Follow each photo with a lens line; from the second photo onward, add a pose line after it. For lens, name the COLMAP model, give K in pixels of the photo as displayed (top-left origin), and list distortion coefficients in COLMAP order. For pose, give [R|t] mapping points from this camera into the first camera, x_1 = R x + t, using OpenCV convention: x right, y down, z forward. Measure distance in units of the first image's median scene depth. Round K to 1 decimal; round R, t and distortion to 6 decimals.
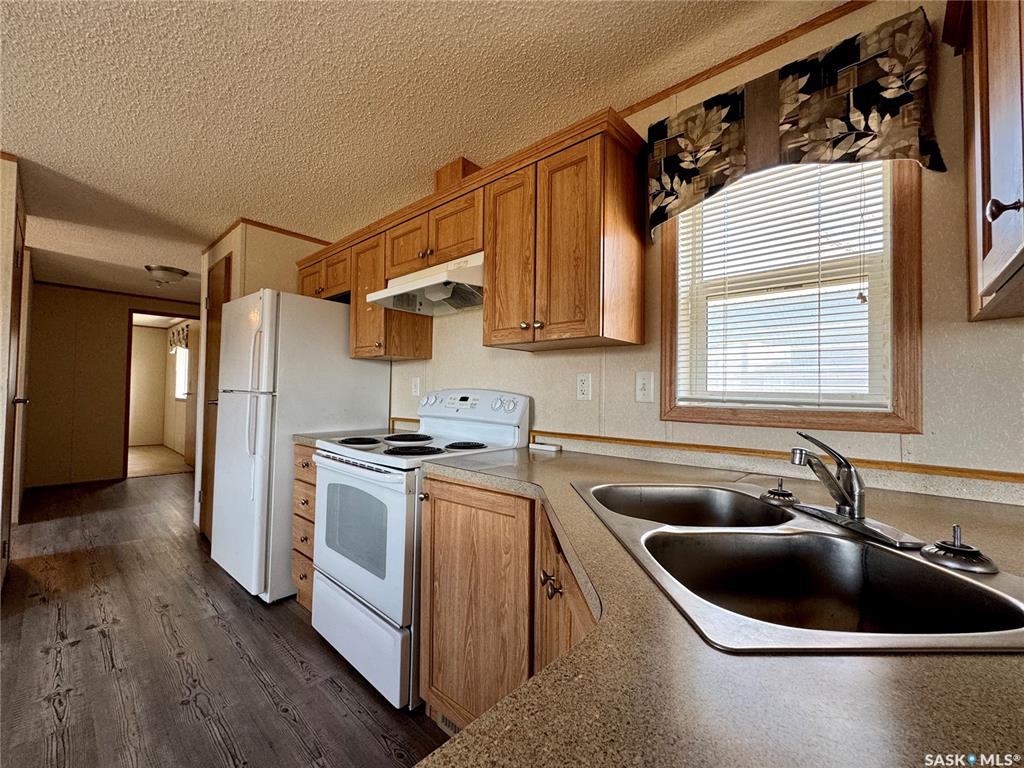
lens RADIAL K [[415.5, 0, 506.7], [0, 415.5, 384.0], [0, 0, 1]] dist [-0.002657, -0.000005]
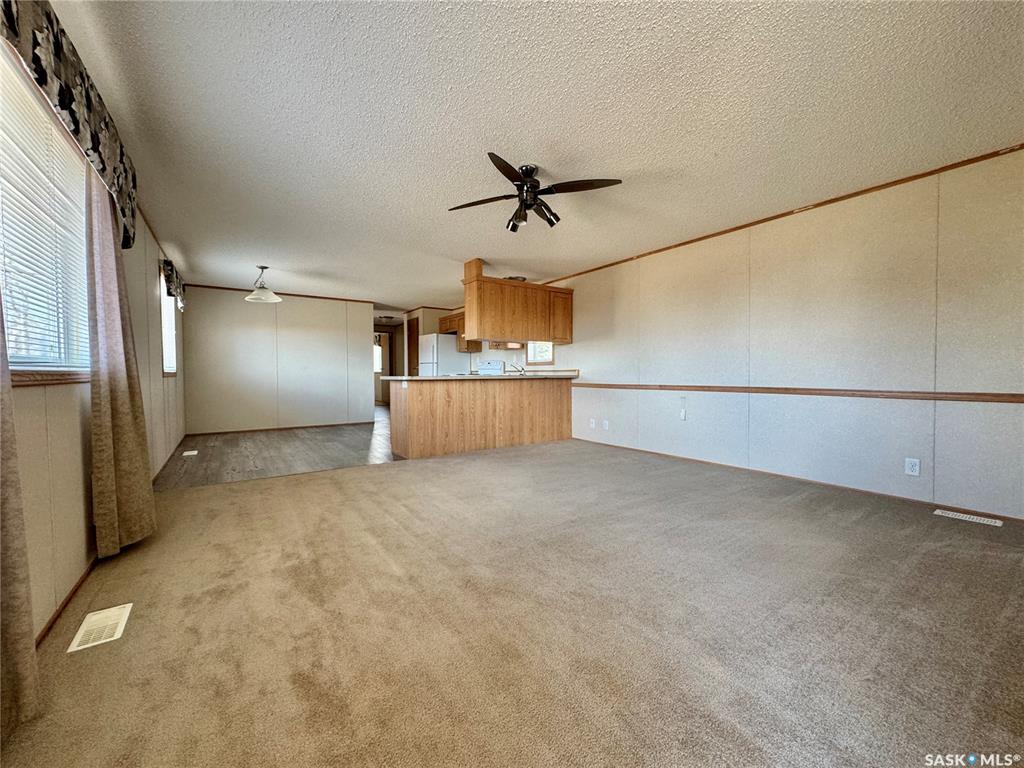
lens RADIAL K [[415.5, 0, 511.2], [0, 415.5, 377.1], [0, 0, 1]] dist [-0.002657, -0.000005]
pose [[0.972282, -0.021220, -0.232845, 1.295940], [0.029819, 0.998995, 0.033475, 0.062200], [0.231900, -0.039490, 0.971938, -3.401548]]
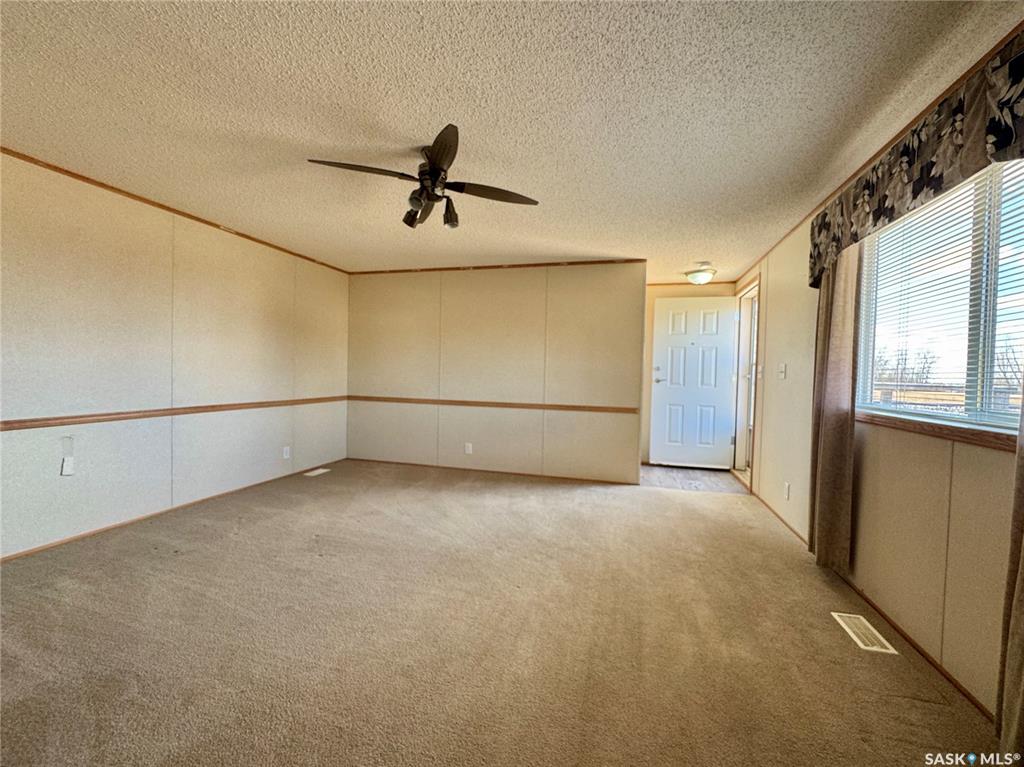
lens RADIAL K [[415.5, 0, 518.2], [0, 415.5, 382.6], [0, 0, 1]] dist [-0.002657, -0.000005]
pose [[-0.438135, -0.048355, 0.897608, -0.603913], [-0.052764, 0.998214, 0.028020, -0.032946], [-0.897359, -0.035084, -0.439904, -1.135640]]
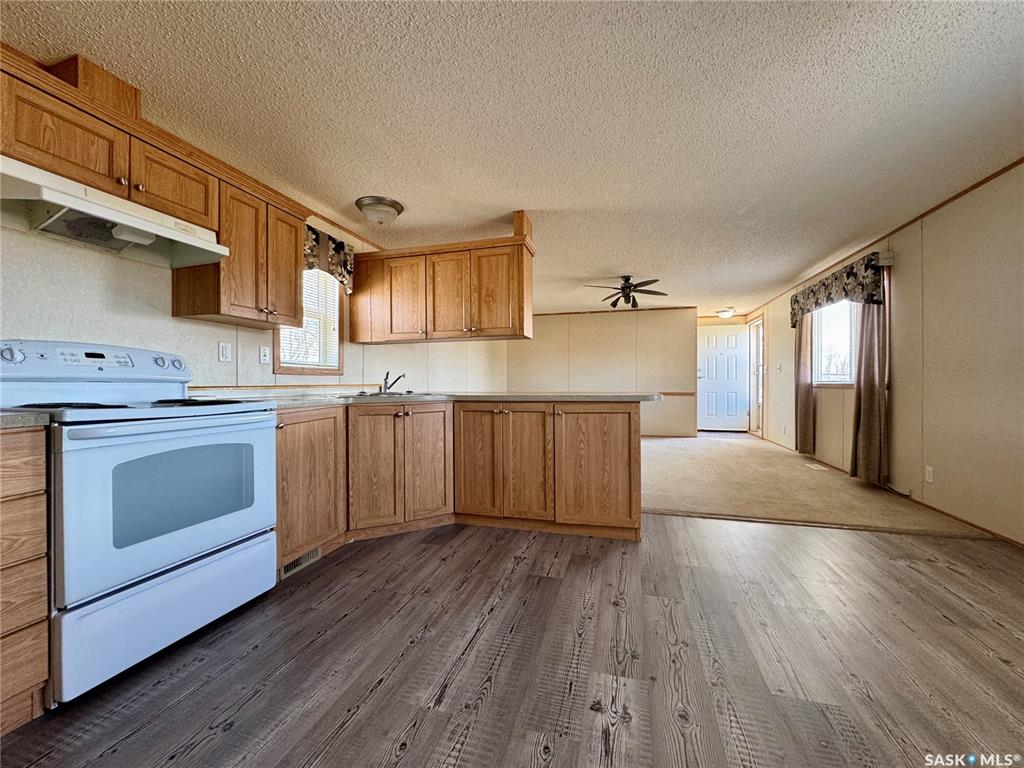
lens RADIAL K [[415.5, 0, 503.4], [0, 415.5, 382.2], [0, 0, 1]] dist [-0.002657, -0.000005]
pose [[-0.429893, -0.015063, 0.902754, -1.816893], [-0.027421, 0.999617, 0.003621, 0.095822], [-0.902463, -0.023198, -0.430141, 0.938257]]
